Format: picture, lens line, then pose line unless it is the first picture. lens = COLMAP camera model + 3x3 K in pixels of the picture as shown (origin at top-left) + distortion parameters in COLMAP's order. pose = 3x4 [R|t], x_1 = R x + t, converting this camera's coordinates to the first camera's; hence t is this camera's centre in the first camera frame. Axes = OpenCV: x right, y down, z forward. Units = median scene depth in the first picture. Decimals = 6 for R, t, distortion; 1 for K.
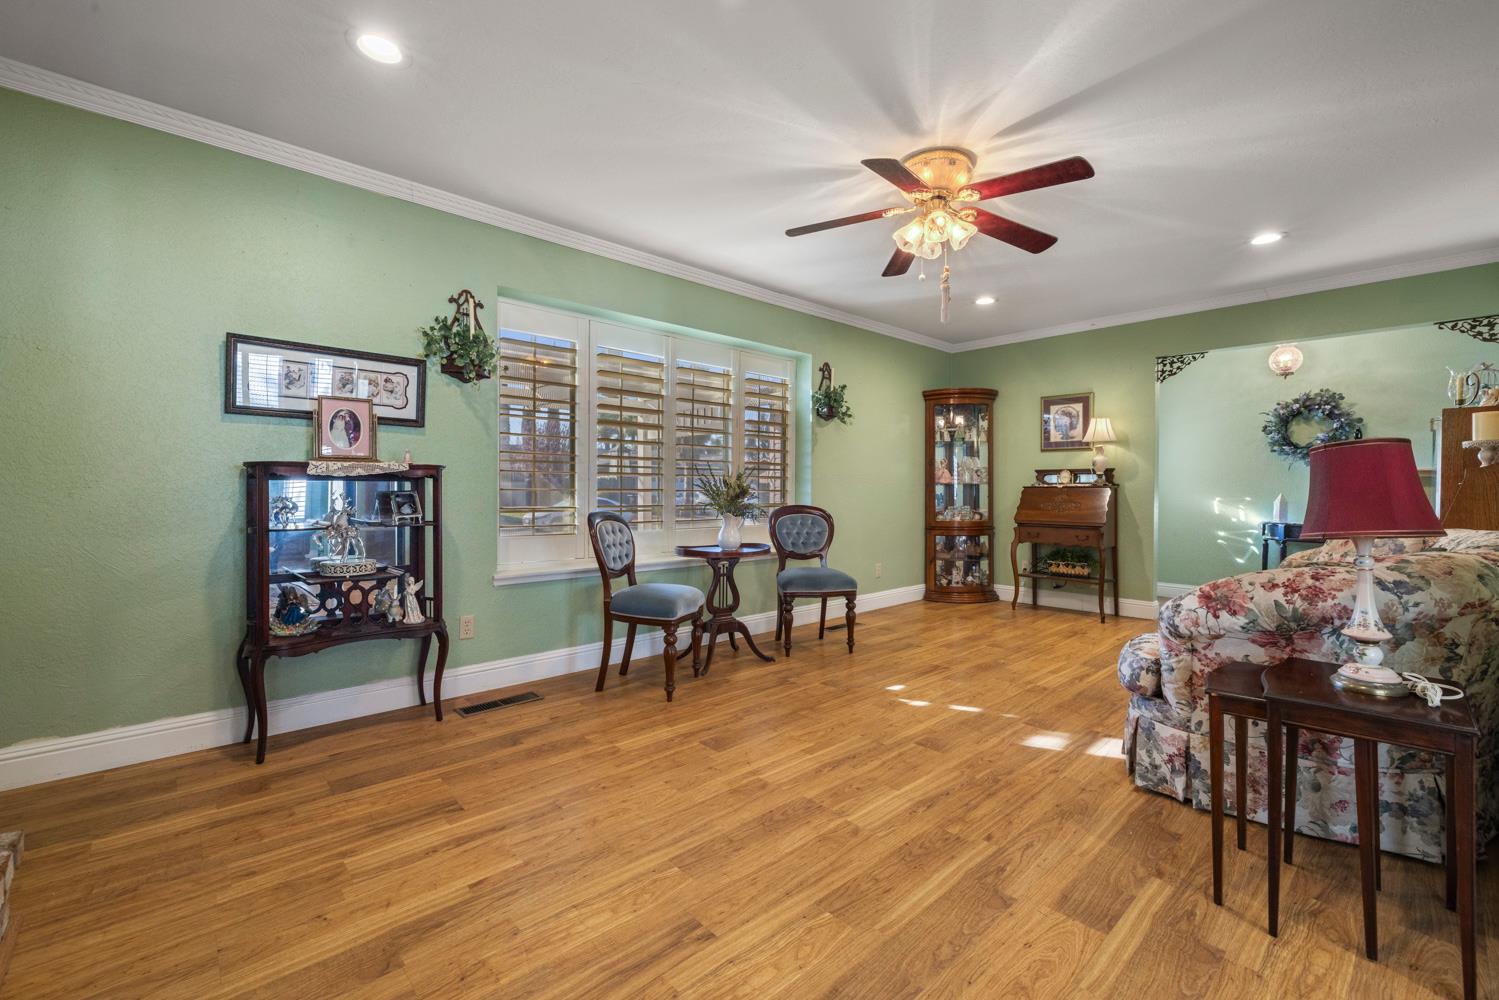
lens RADIAL K [[619.3, 0, 745.3], [0, 619.3, 488.7], [0, 0, 1]] dist [-0.003353, -0.000163]
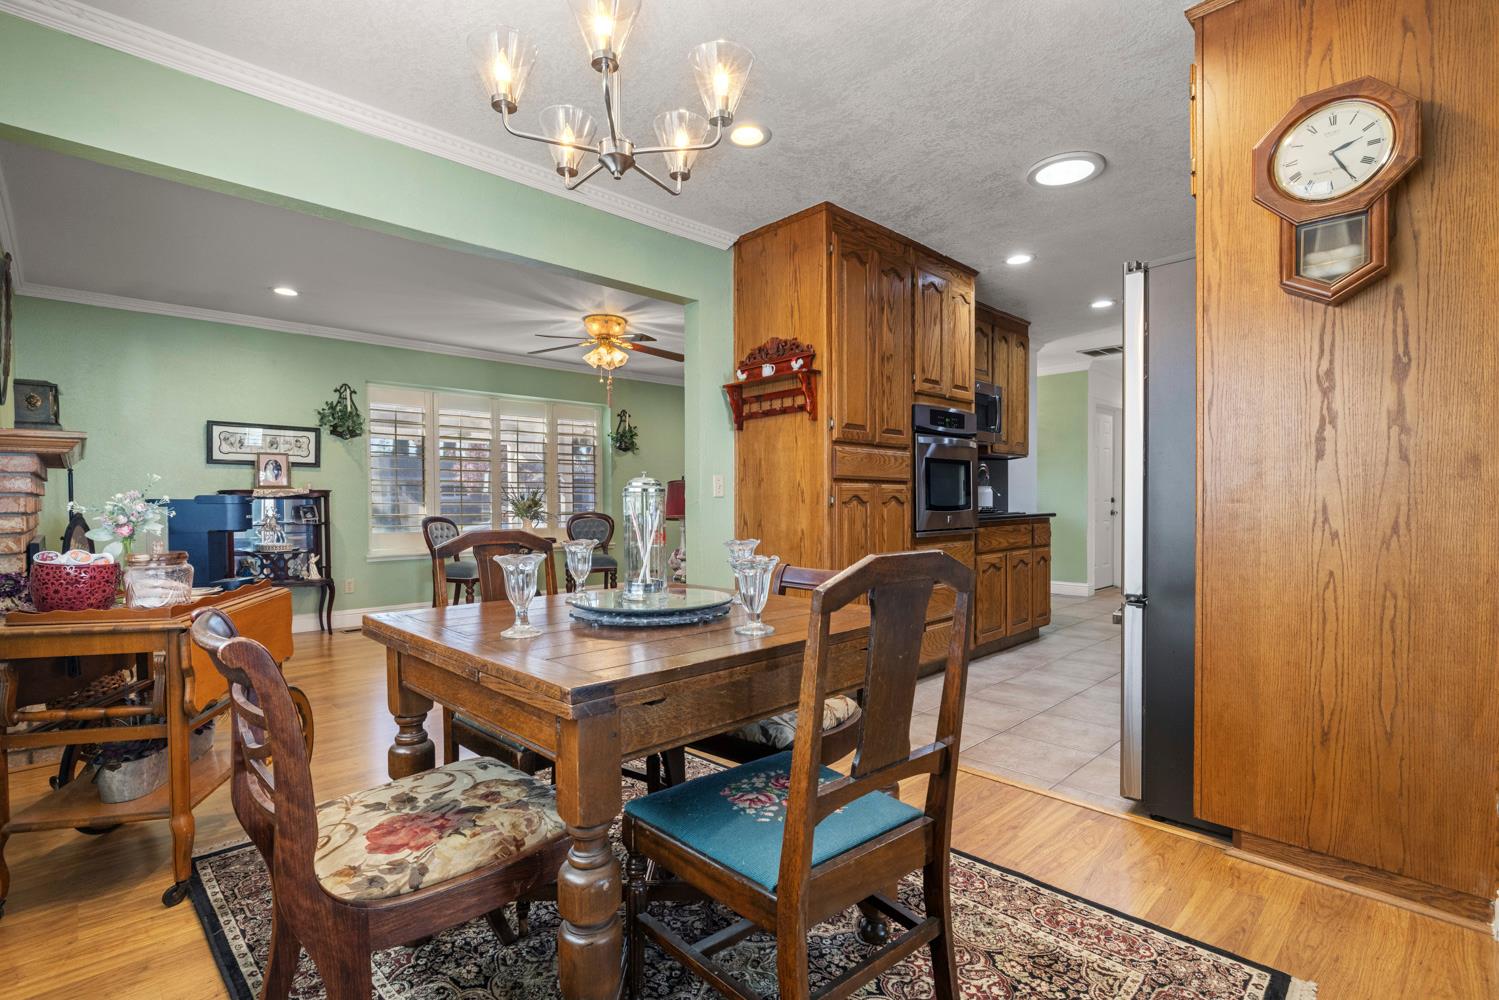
lens RADIAL K [[718.9, 0, 752.8], [0, 718.9, 512.5], [0, 0, 1]] dist [0.000938, 0.000069]
pose [[0.999803, -0.011255, 0.016331, 0.651204], [0.011018, 0.999834, 0.014533, 0.009320], [-0.016492, -0.014351, 0.999761, -1.020649]]
